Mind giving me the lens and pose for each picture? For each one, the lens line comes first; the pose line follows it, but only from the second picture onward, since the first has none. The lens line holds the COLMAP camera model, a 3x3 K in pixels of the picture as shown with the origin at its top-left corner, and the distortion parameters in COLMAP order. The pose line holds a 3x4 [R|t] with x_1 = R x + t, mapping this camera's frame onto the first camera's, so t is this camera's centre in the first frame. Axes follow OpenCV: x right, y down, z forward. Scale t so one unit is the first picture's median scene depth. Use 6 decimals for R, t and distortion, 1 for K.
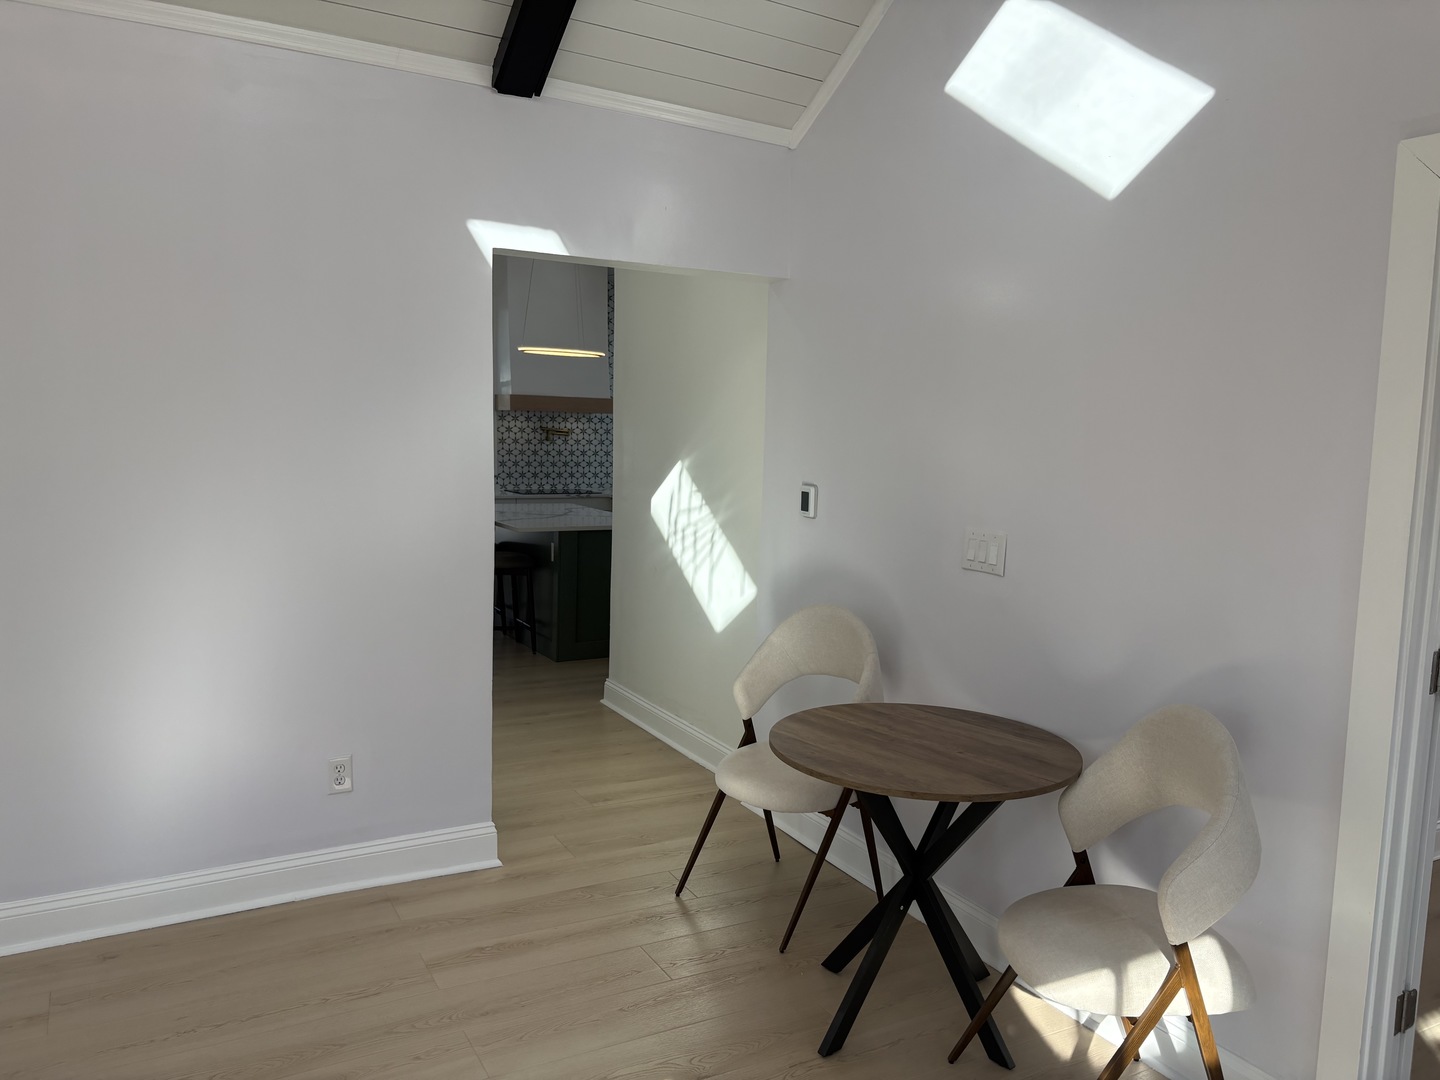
lens RADIAL K [[1117.9, 0, 725.8], [0, 1117.9, 538.2], [0, 0, 1]] dist [0.068988, -0.039521]
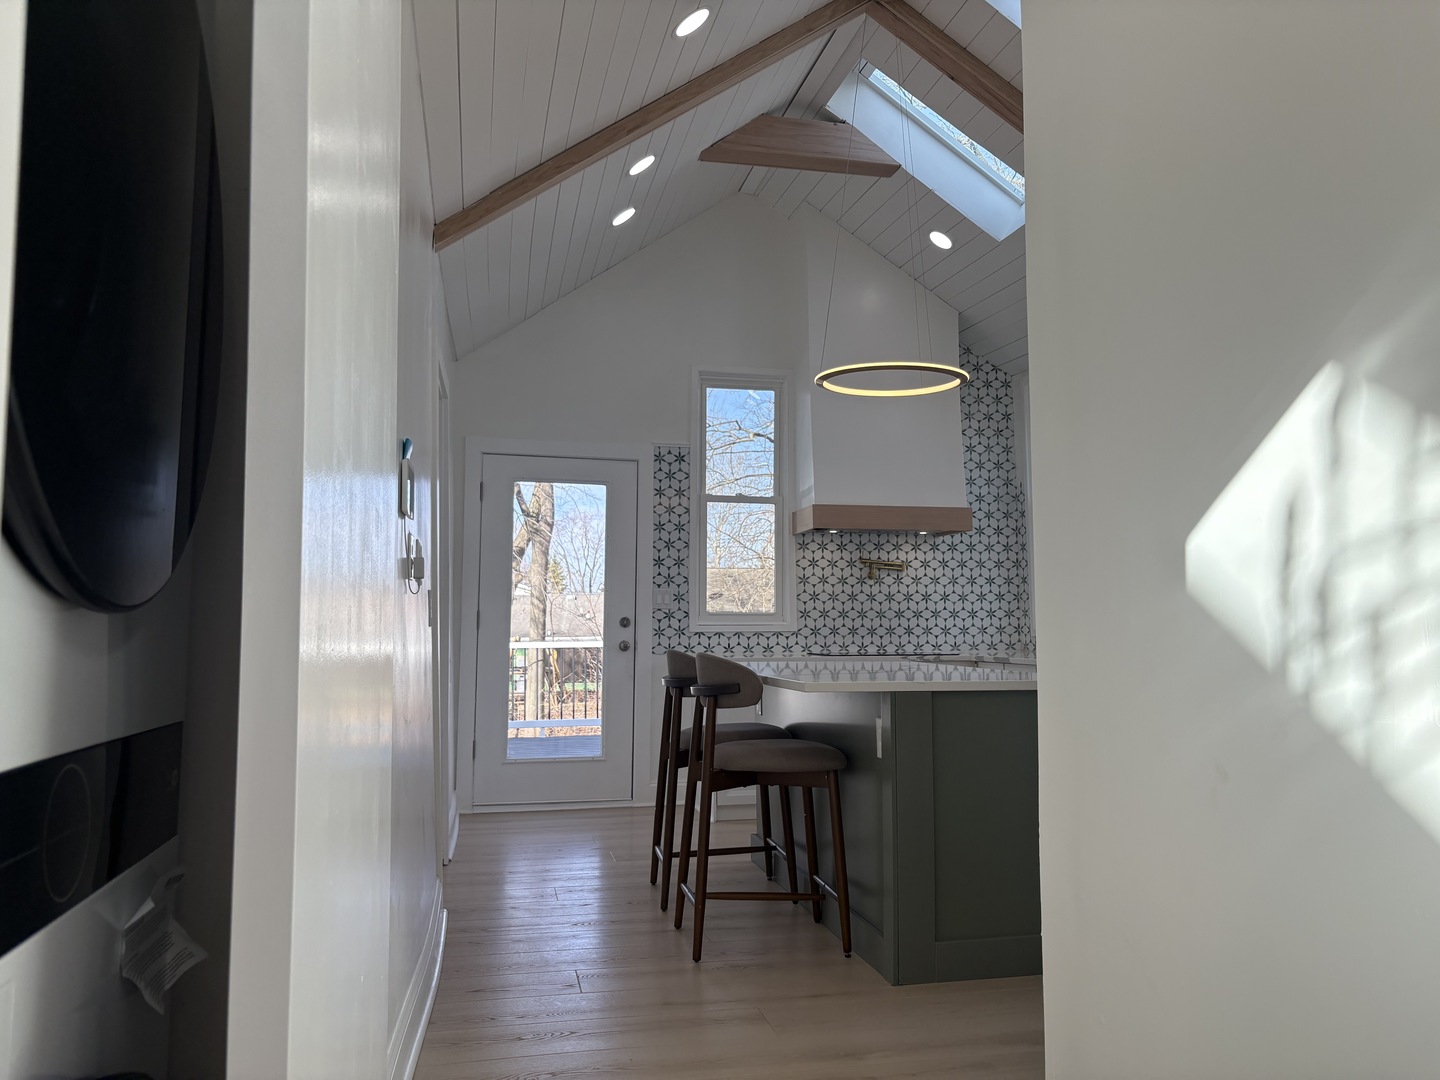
lens RADIAL K [[1117.9, 0, 725.8], [0, 1117.9, 538.2], [0, 0, 1]] dist [0.068988, -0.039521]
pose [[0.957537, -0.049365, -0.284052, -0.052622], [-0.004241, 0.982714, -0.185081, 0.012199], [0.288278, 0.178426, 0.940776, 0.351123]]
